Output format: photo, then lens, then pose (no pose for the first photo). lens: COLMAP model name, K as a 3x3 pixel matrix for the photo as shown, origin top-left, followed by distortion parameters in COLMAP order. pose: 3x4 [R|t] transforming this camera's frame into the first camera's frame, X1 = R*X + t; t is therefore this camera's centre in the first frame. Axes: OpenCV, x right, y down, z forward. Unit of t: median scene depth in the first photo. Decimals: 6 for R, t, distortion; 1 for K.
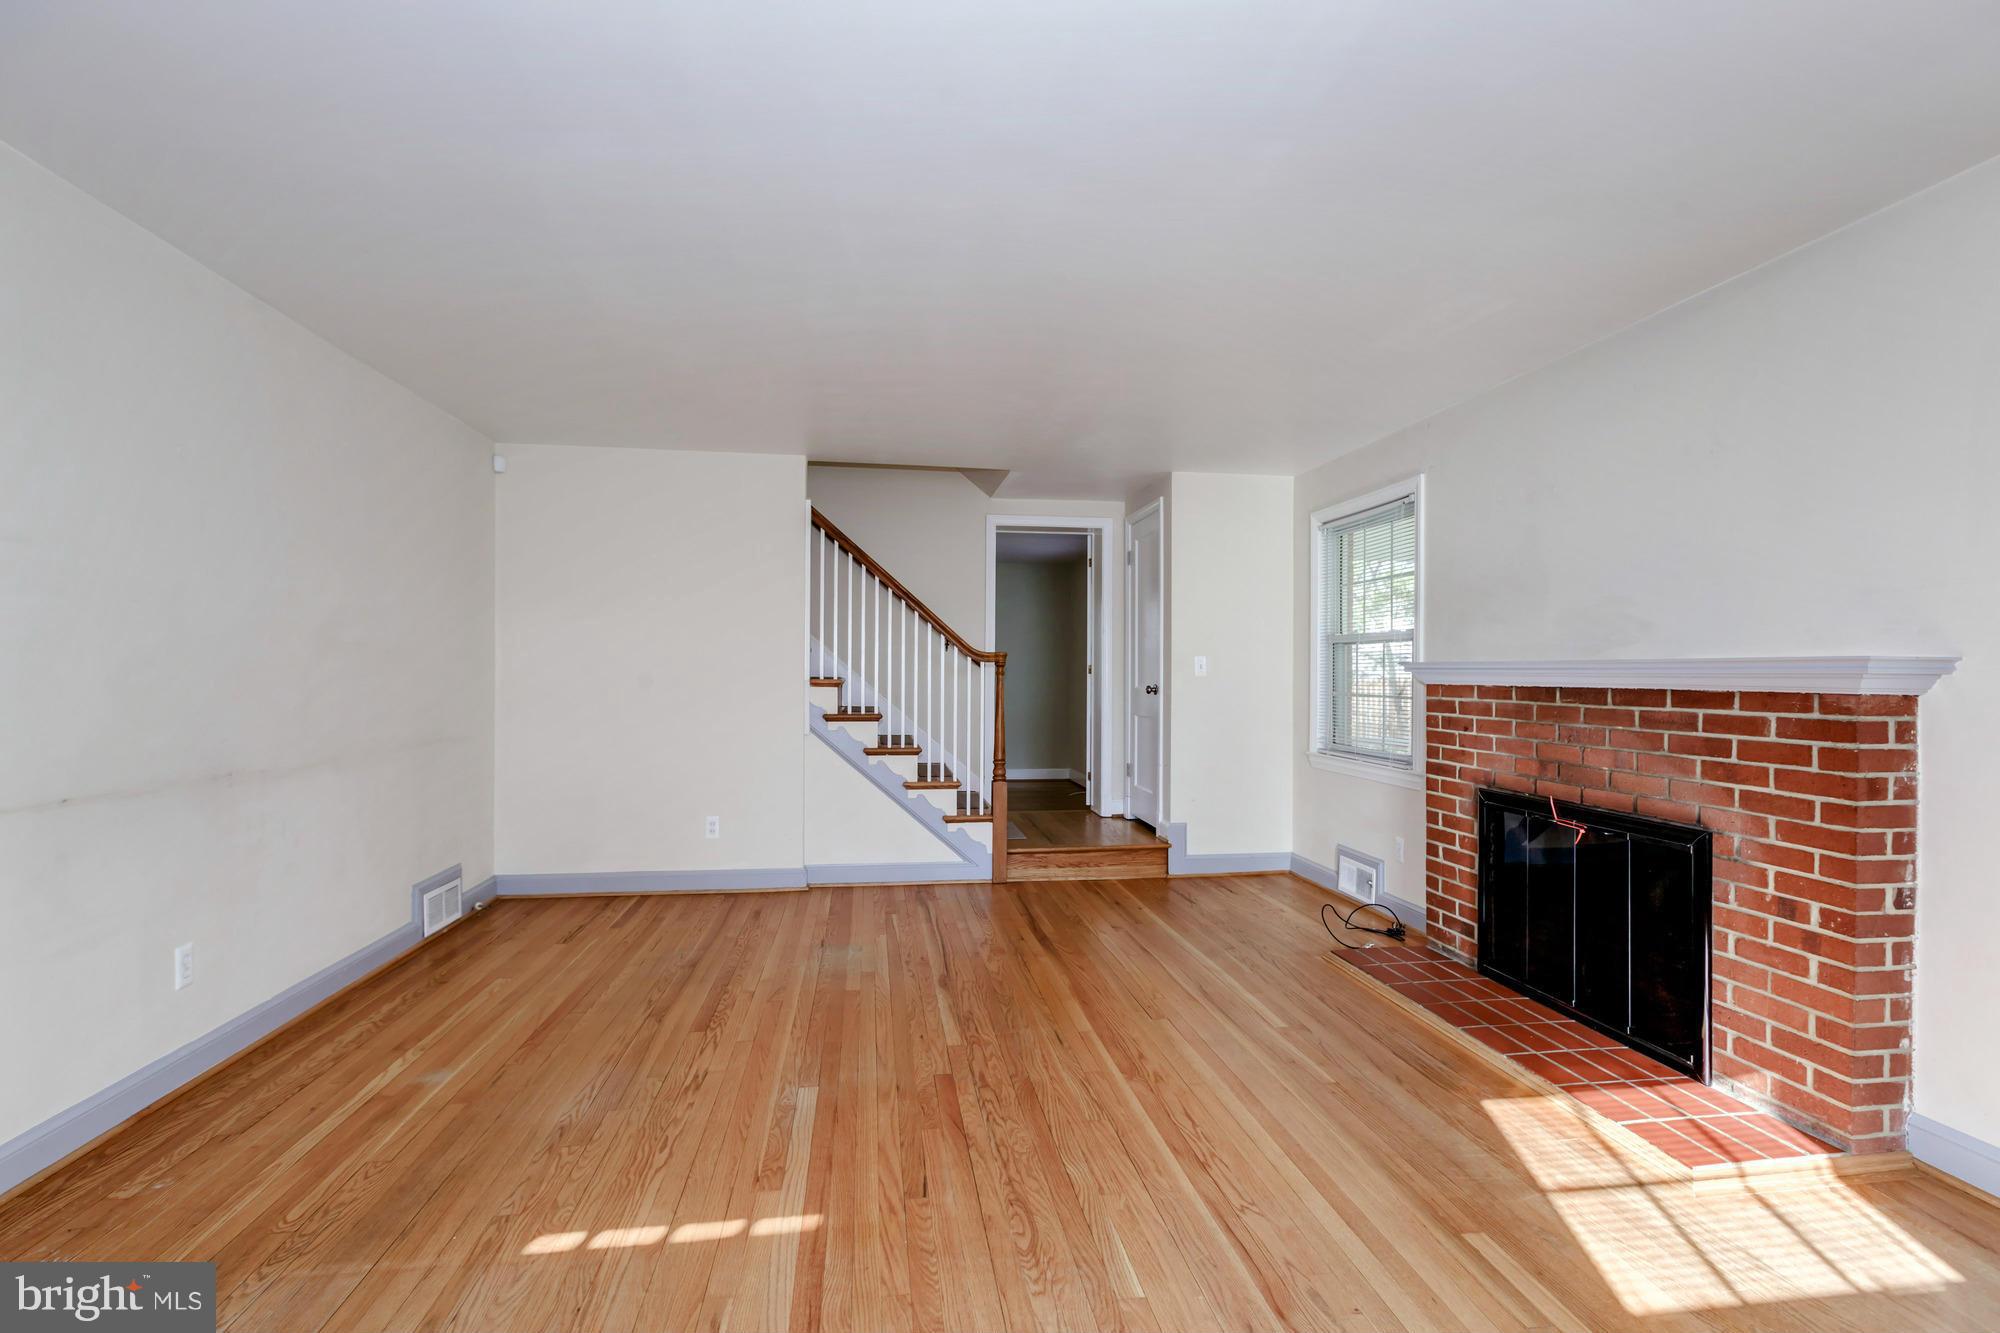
lens RADIAL K [[884.1, 0, 992.5], [0, 884.1, 671.6], [0, 0, 1]] dist [0.000291, -0.001116]
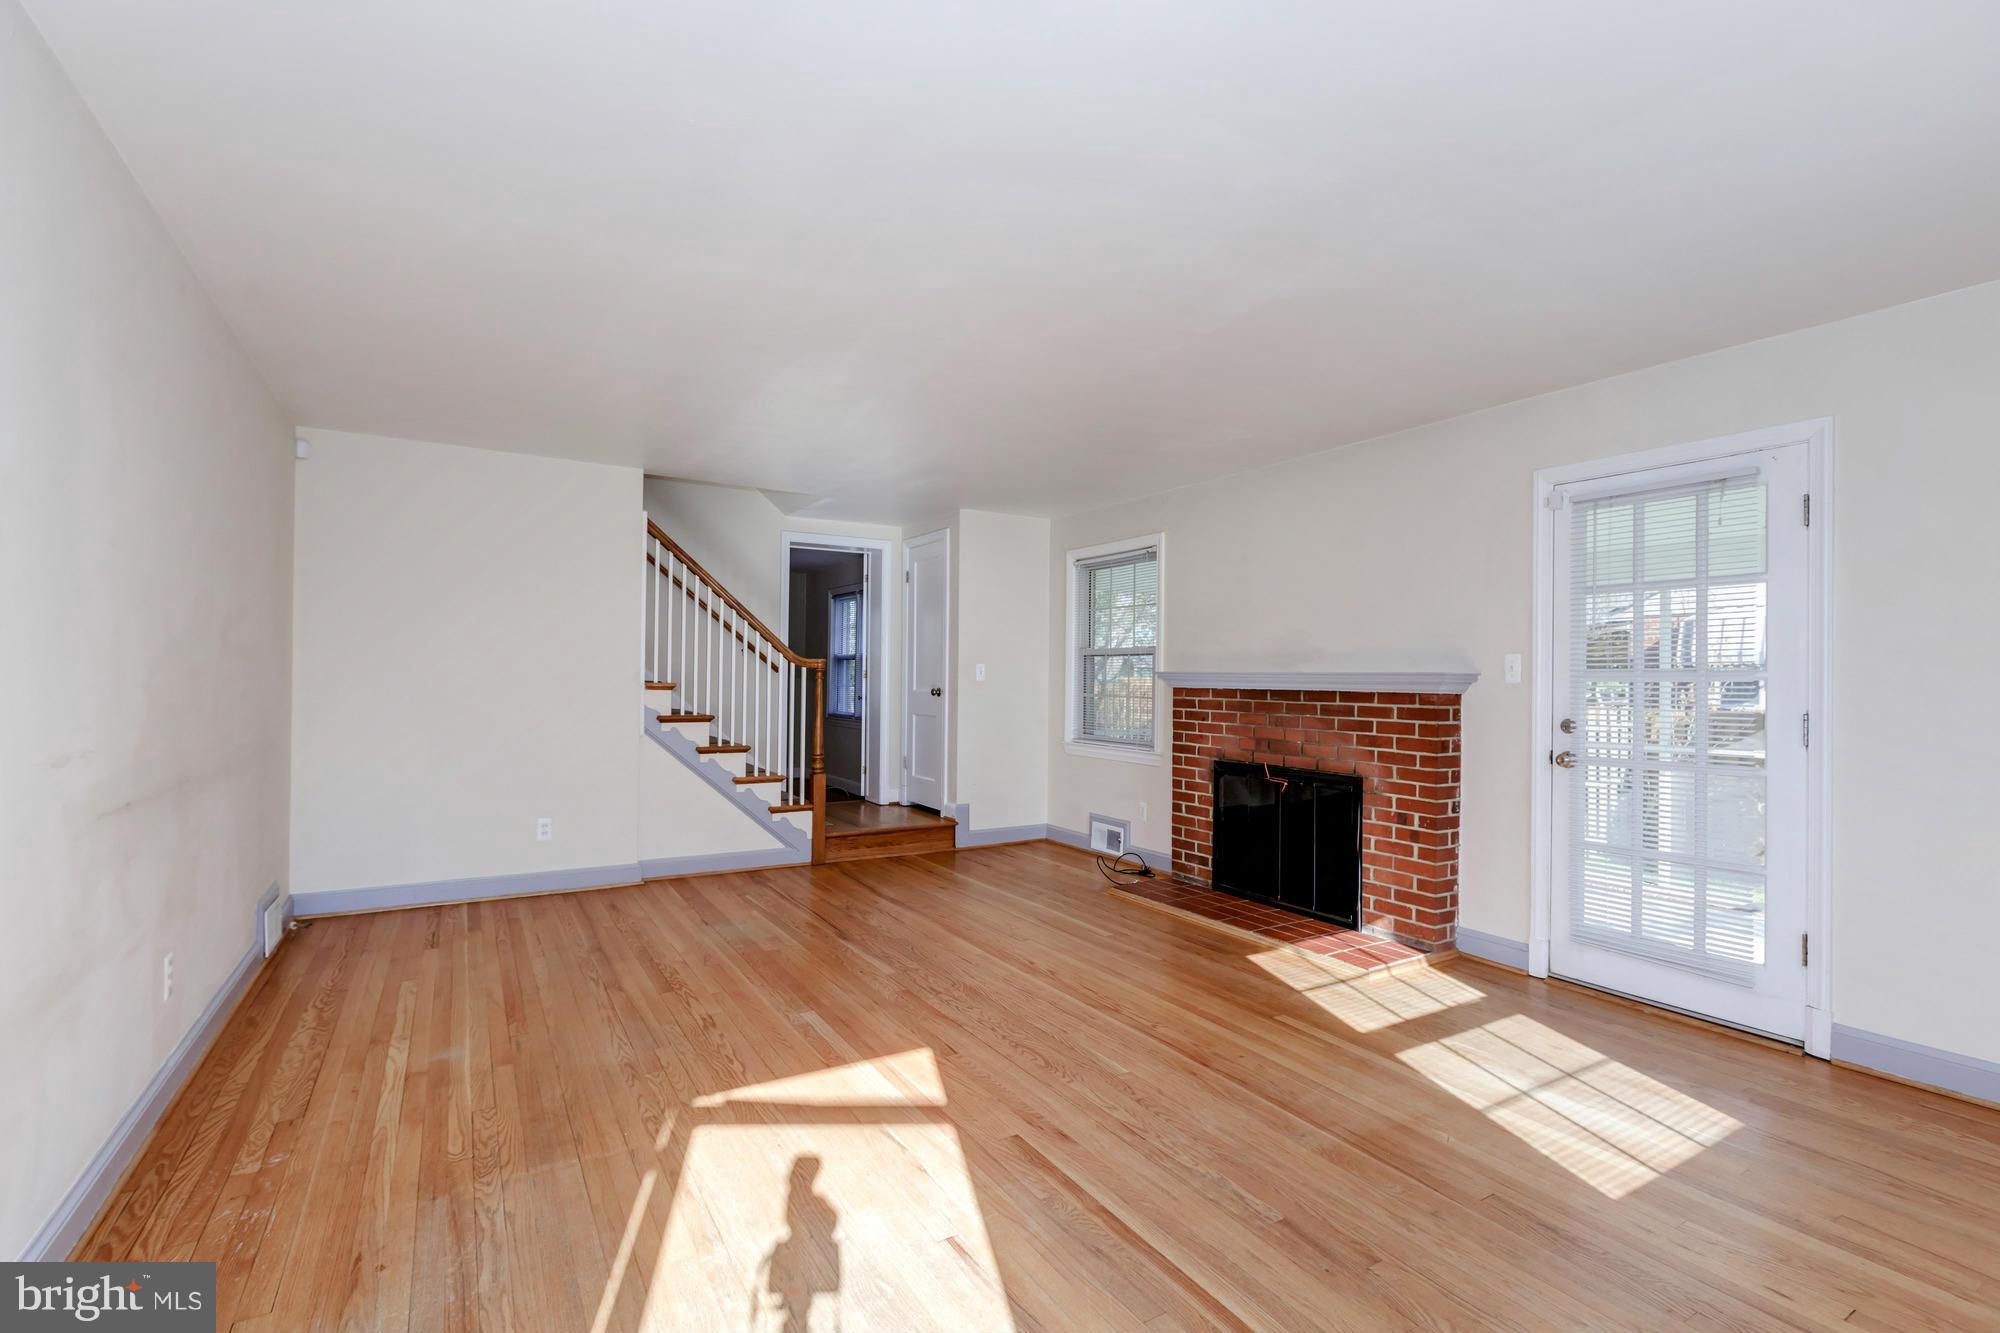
lens RADIAL K [[896.0, 0, 994.9], [0, 896.0, 670.0], [0, 0, 1]] dist [-0.001626, -0.000405]
pose [[0.920956, 0.008075, 0.389584, -0.422627], [-0.006226, 0.999963, -0.006010, -0.004326], [-0.389618, 0.003109, 0.920971, -0.244209]]
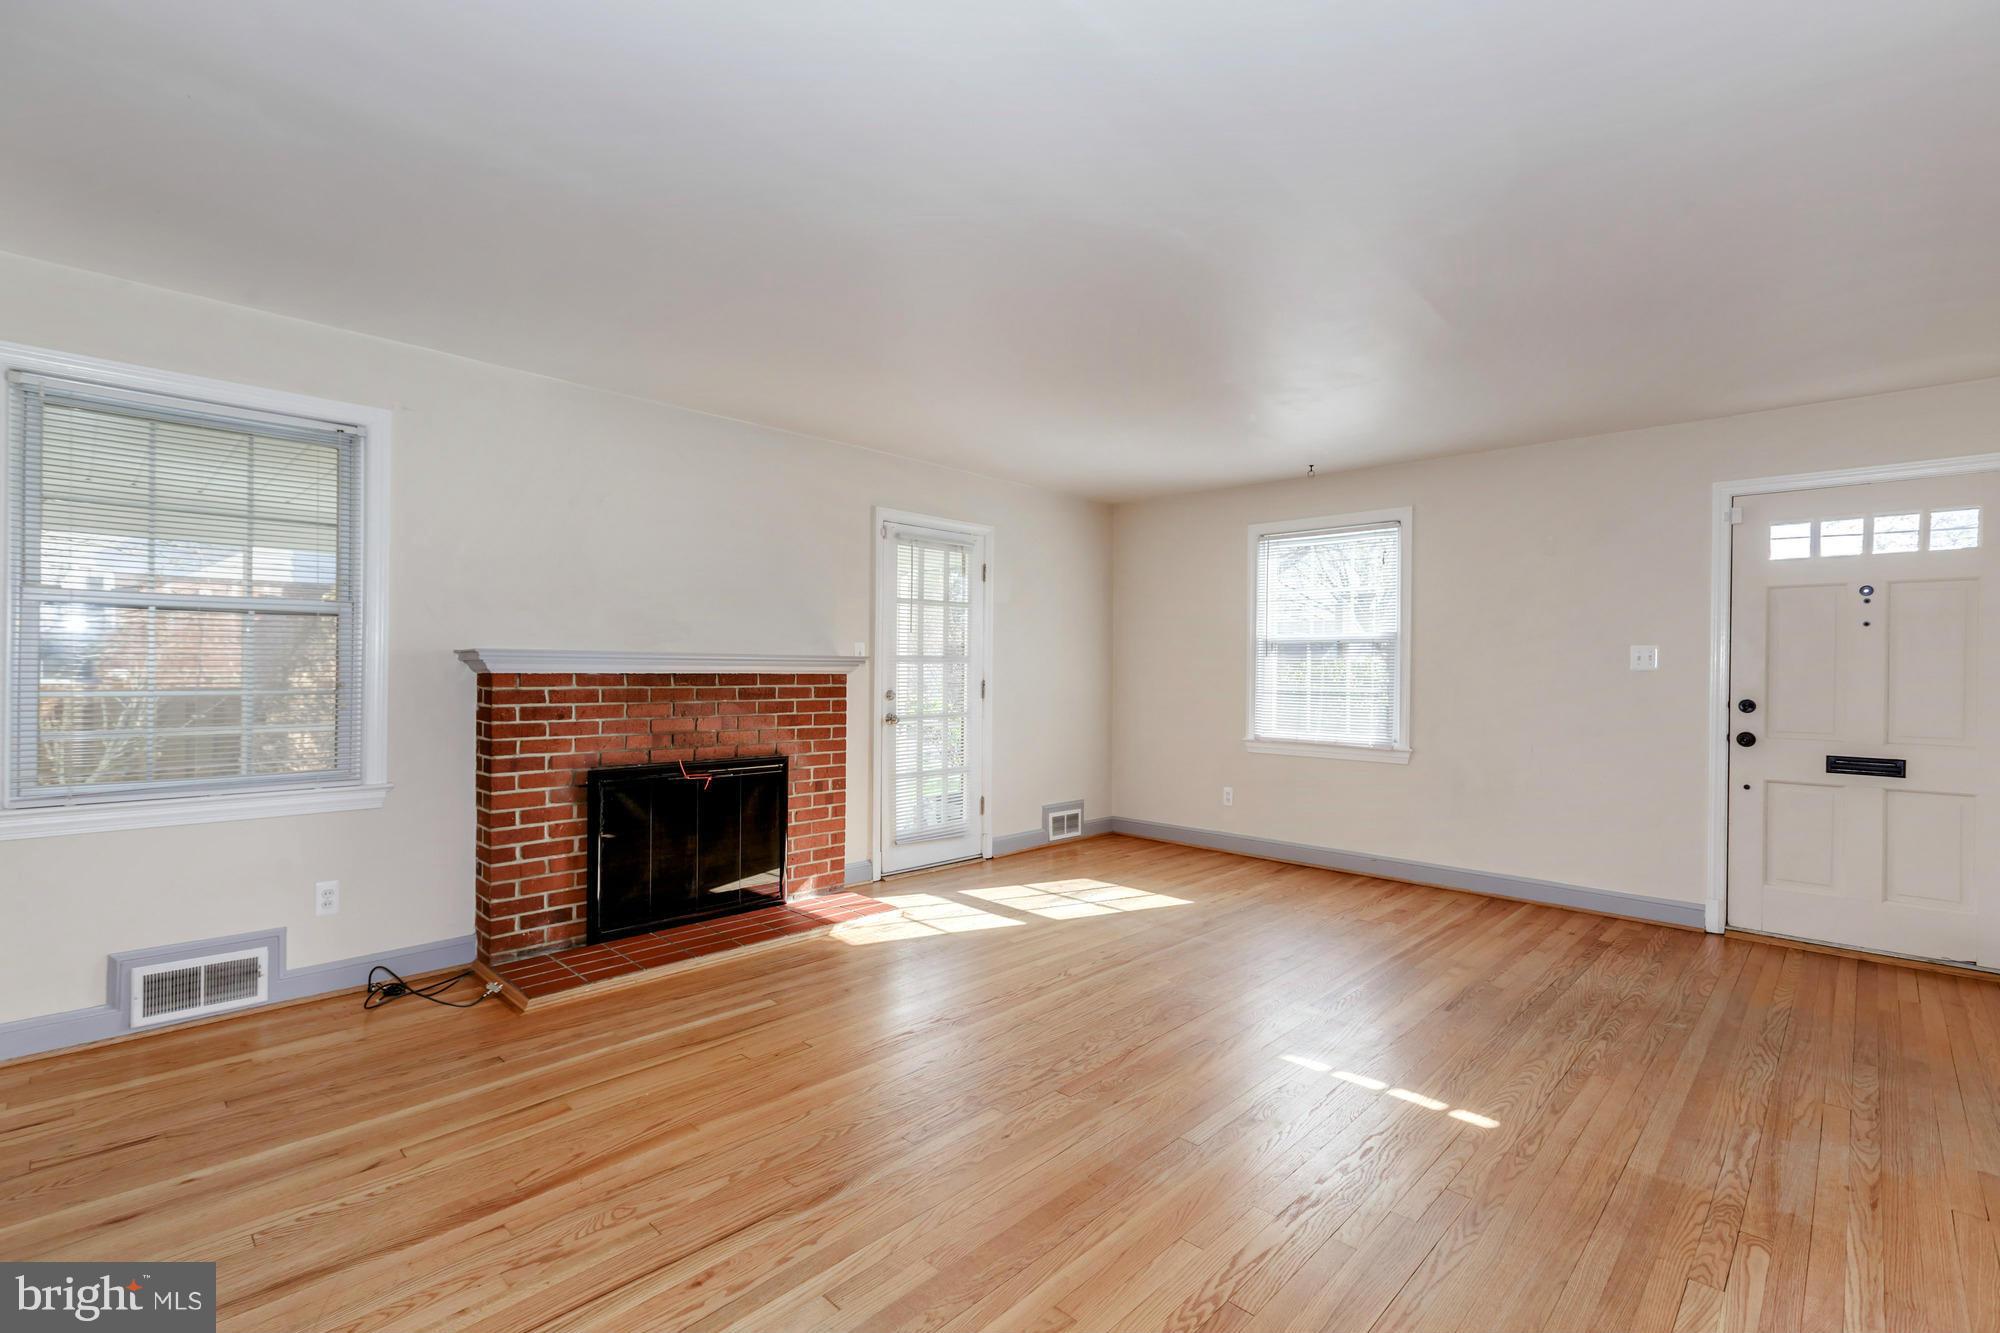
lens RADIAL K [[896.0, 0, 994.9], [0, 896.0, 670.0], [0, 0, 1]] dist [-0.001626, -0.000405]
pose [[-0.610584, -0.014301, 0.791822, -0.729375], [-0.013693, 0.999878, 0.007500, -0.004036], [-0.791833, -0.006263, -0.610706, 1.571073]]
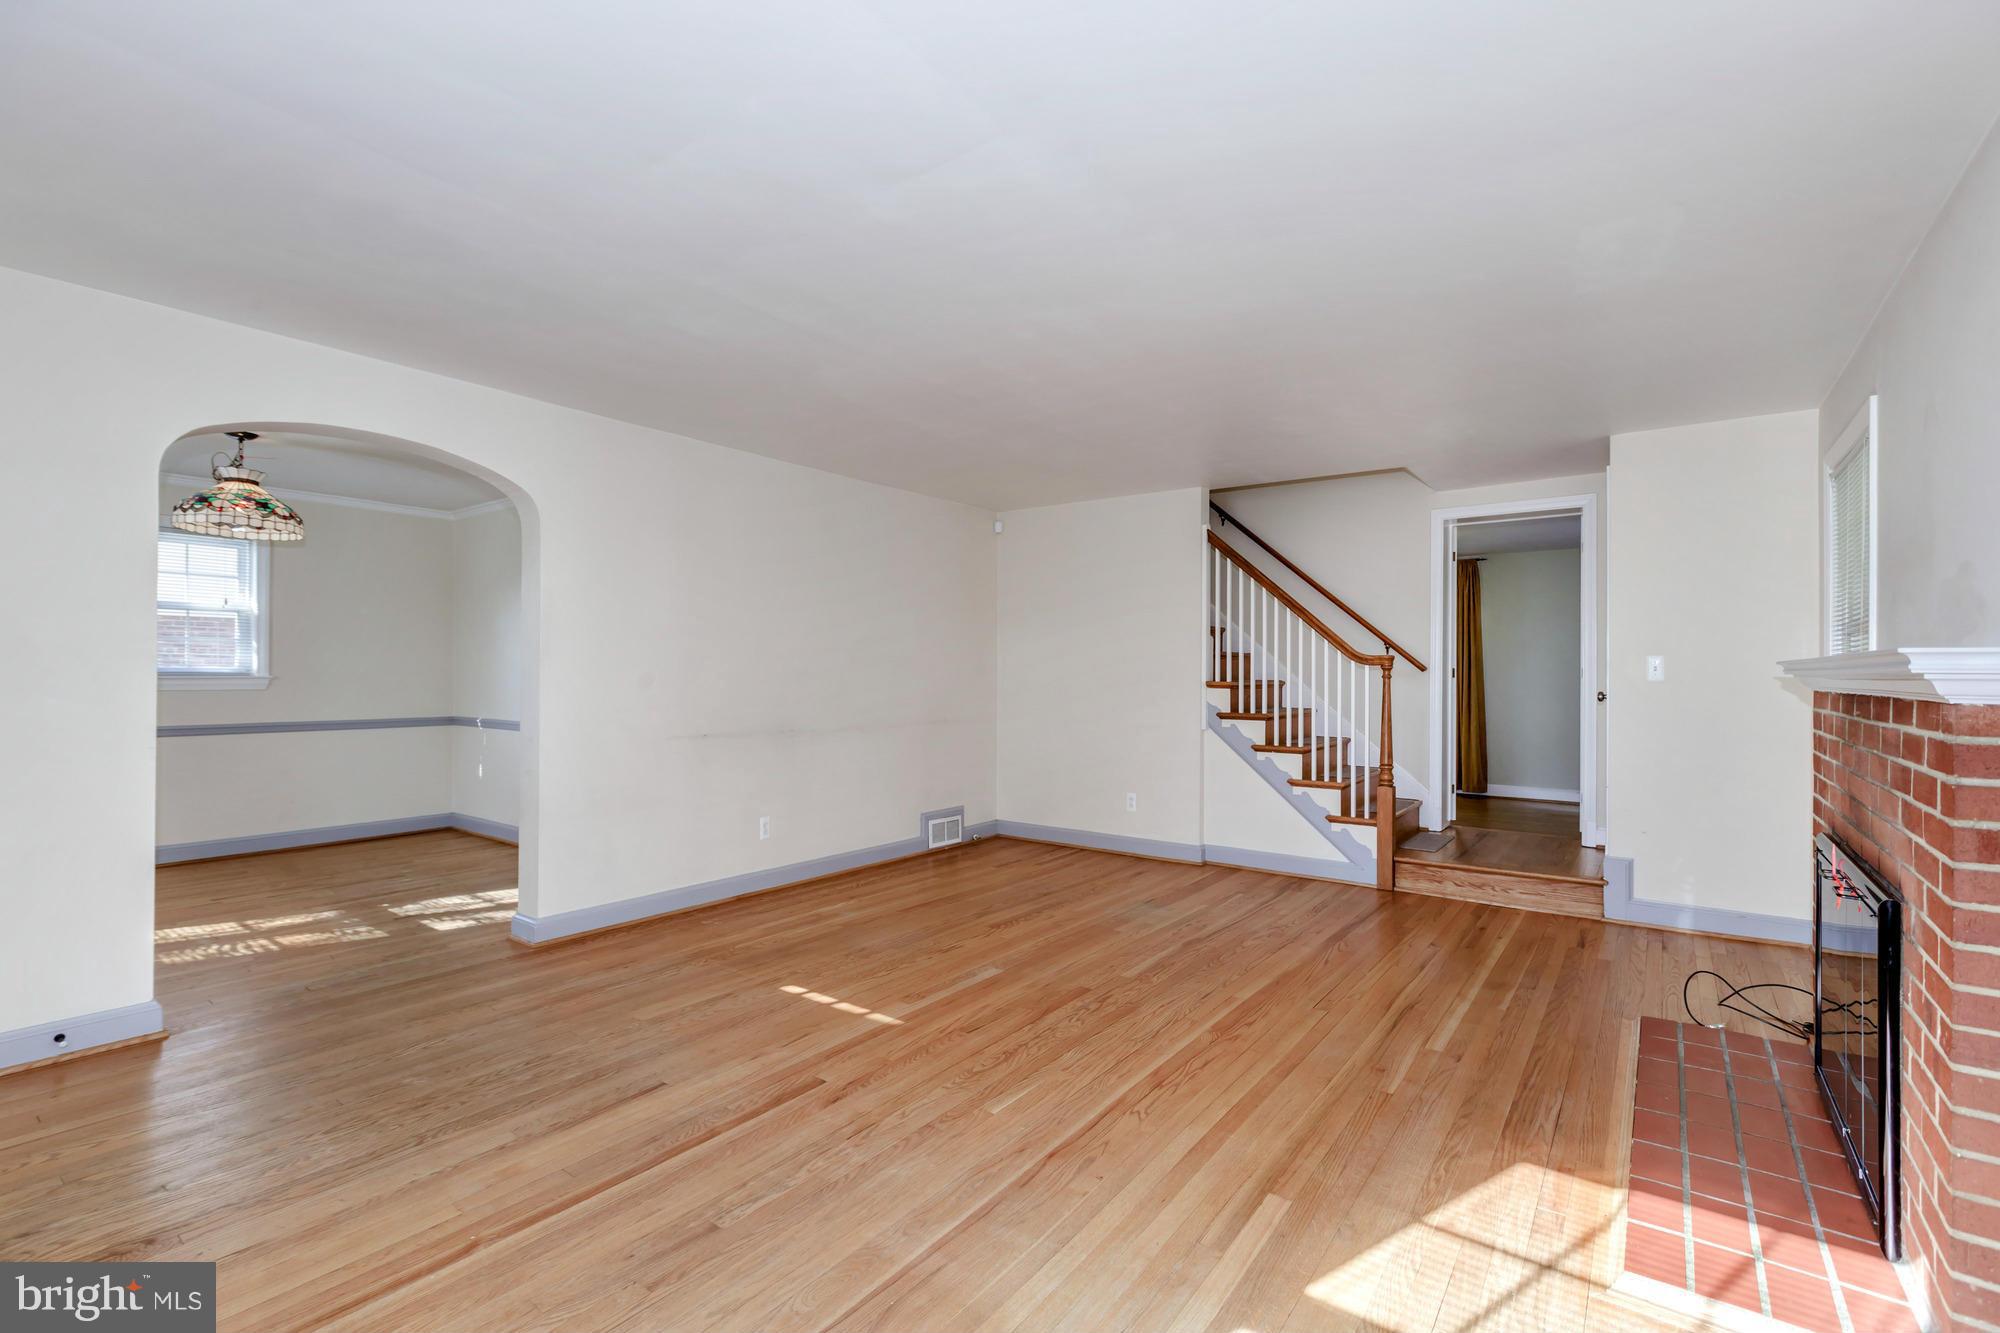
lens RADIAL K [[884.1, 0, 992.5], [0, 884.1, 671.6], [0, 0, 1]] dist [0.000291, -0.001116]
pose [[0.706313, -0.003228, -0.707893, 0.723298], [-0.000393, 0.999988, -0.004952, 0.003018], [0.707900, 0.003776, 0.706303, -0.004133]]
